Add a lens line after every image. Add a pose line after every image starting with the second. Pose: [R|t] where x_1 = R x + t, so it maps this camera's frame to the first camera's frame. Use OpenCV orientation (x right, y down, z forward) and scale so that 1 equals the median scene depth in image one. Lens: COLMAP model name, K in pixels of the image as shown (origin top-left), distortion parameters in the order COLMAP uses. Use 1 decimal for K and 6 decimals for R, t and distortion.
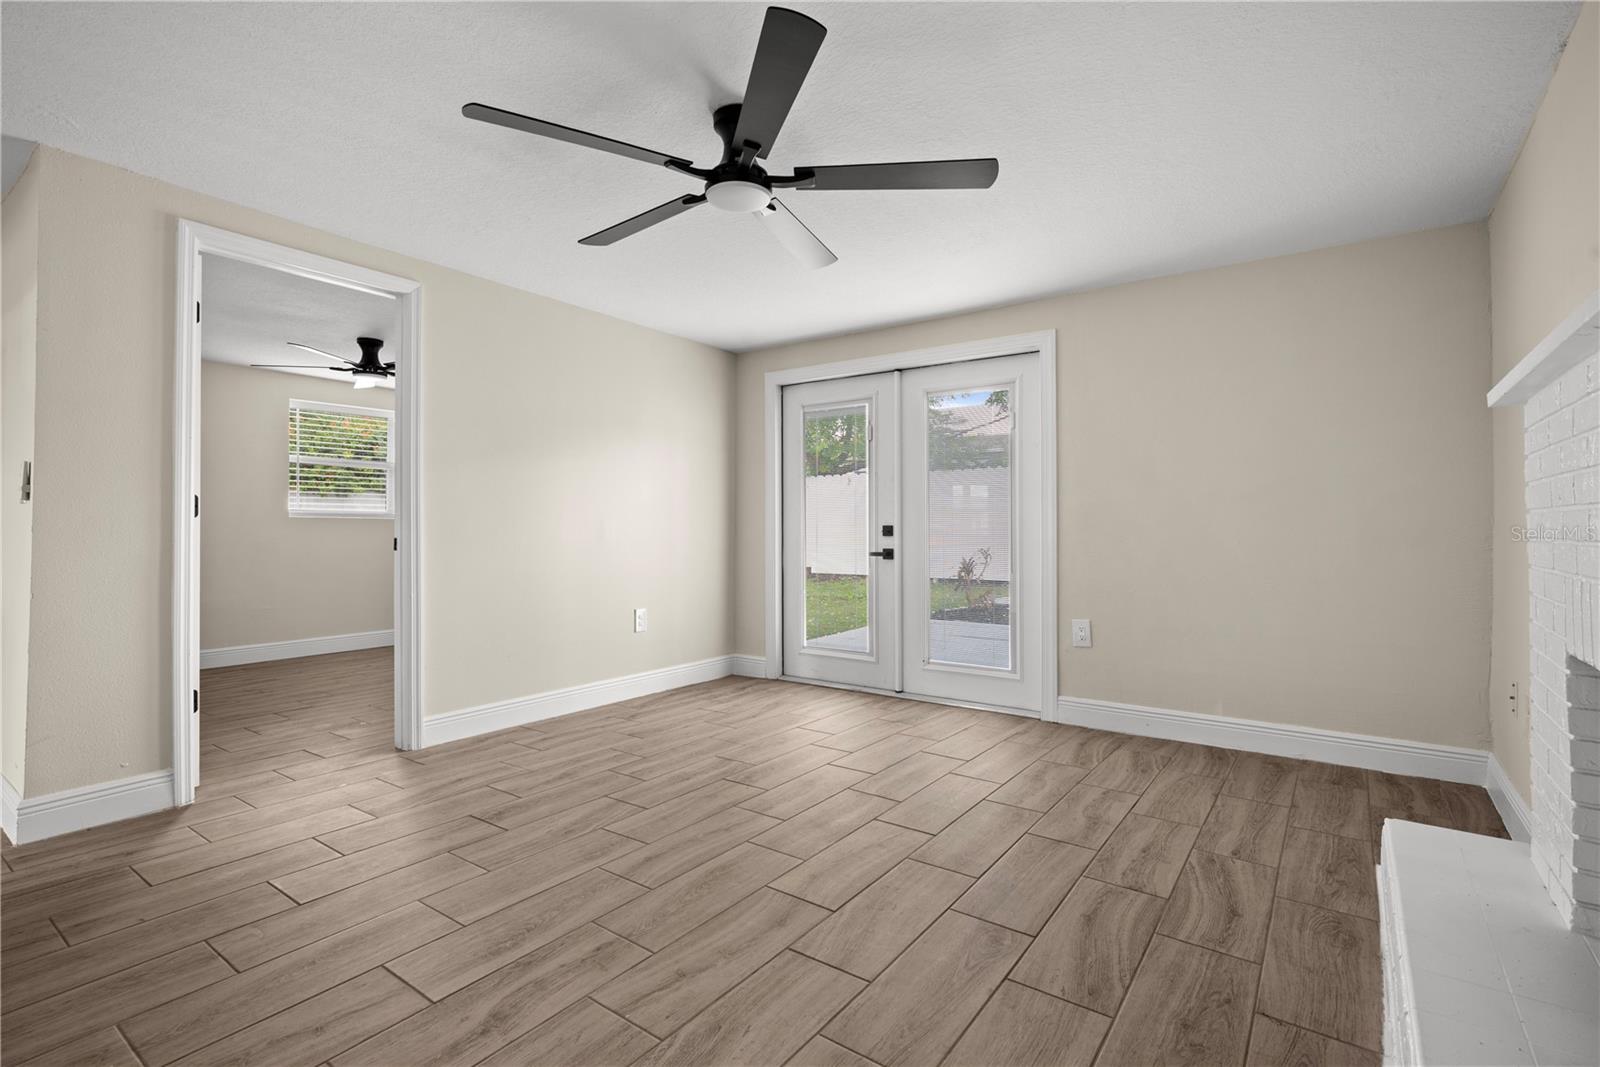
lens RADIAL K [[751.6, 0, 800.0], [0, 751.6, 533.5], [0, 0, 1]] dist [-0.001065, -0.000182]
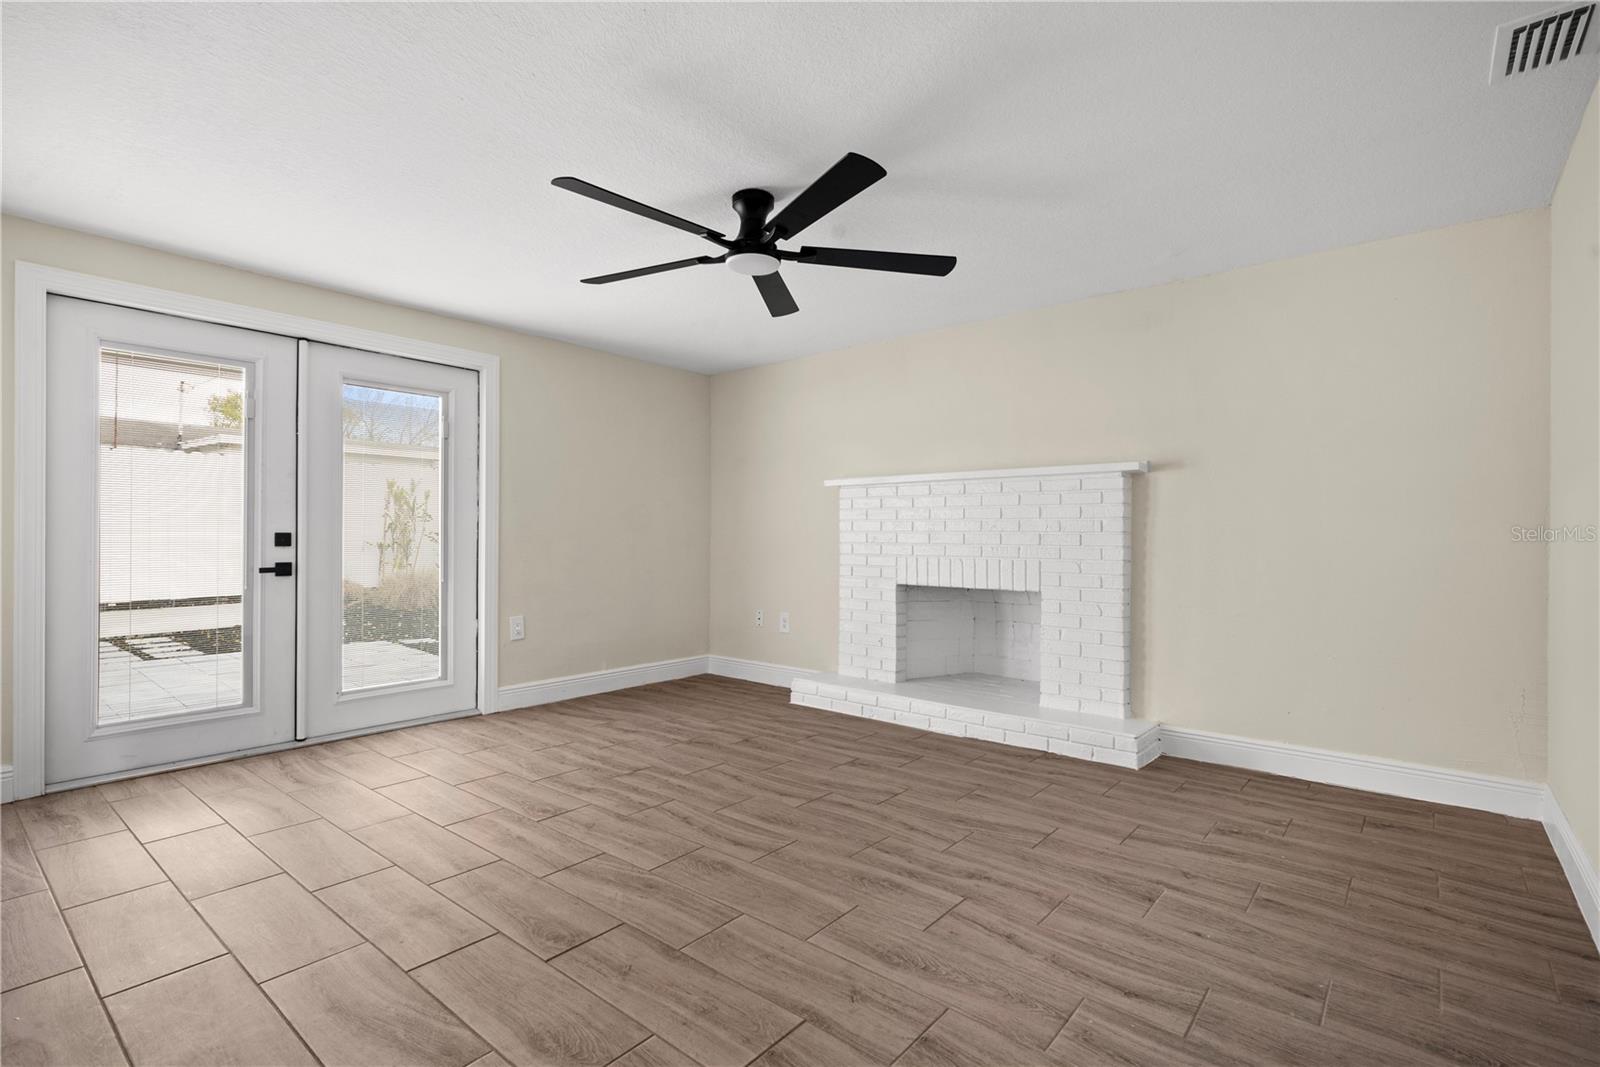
lens RADIAL K [[751.6, 0, 800.0], [0, 751.6, 533.5], [0, 0, 1]] dist [-0.001065, -0.000182]
pose [[0.069136, 0.003163, 0.997602, -1.088679], [0.003980, 0.999986, -0.003446, -0.009004], [-0.997599, 0.004208, 0.069122, 0.711316]]
